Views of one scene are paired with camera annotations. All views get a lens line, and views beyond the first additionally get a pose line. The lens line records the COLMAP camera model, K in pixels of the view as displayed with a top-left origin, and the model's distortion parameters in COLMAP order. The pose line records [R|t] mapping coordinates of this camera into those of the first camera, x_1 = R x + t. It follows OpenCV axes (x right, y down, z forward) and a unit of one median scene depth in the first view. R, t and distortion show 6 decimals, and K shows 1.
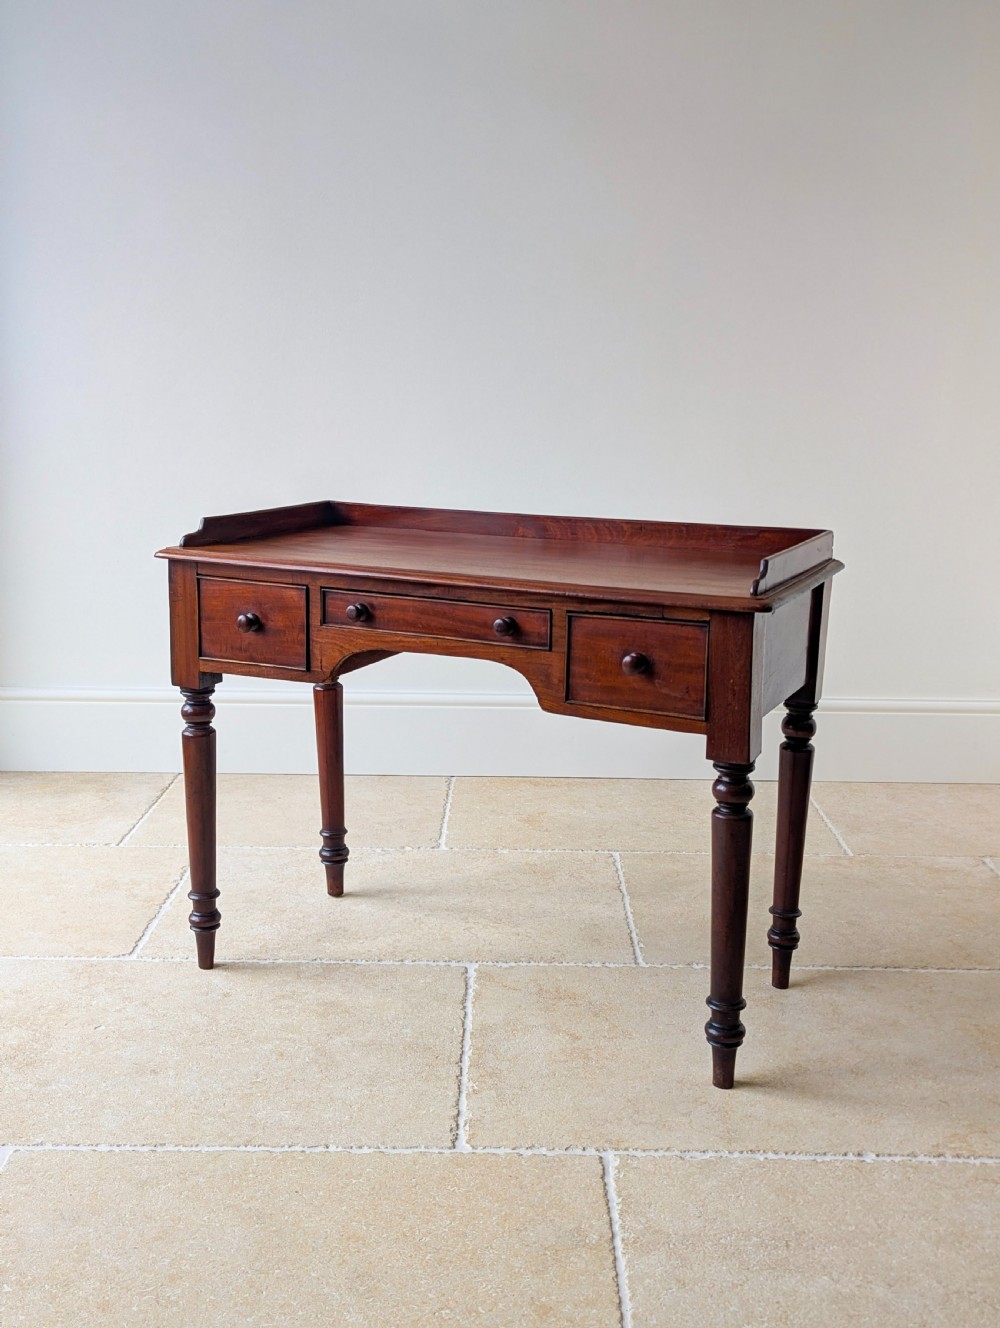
lens RADIAL K [[1307.4, 0, 502.2], [0, 1307.4, 654.5], [0, 0, 1]] dist [0.039305, 0.003019]
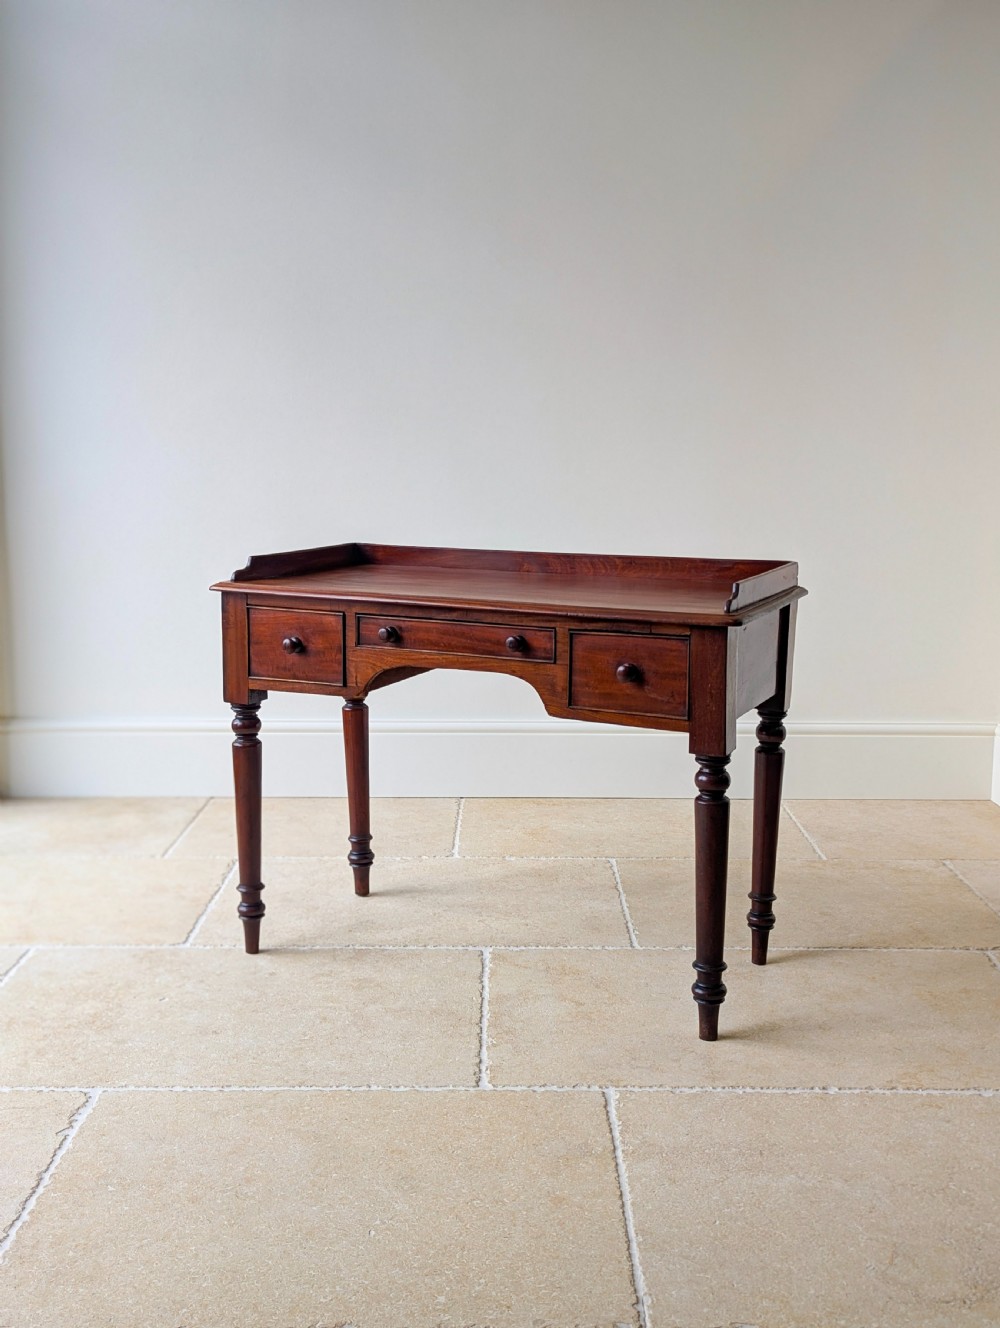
lens RADIAL K [[1296.8, 0, 499.5], [0, 1296.8, 667.3], [0, 0, 1]] dist [0.046900, -0.016241]
pose [[0.999955, -0.009139, 0.002710, -0.015814], [0.009224, 0.999406, -0.033191, 0.037881], [-0.002405, 0.033215, 0.999445, -0.157050]]
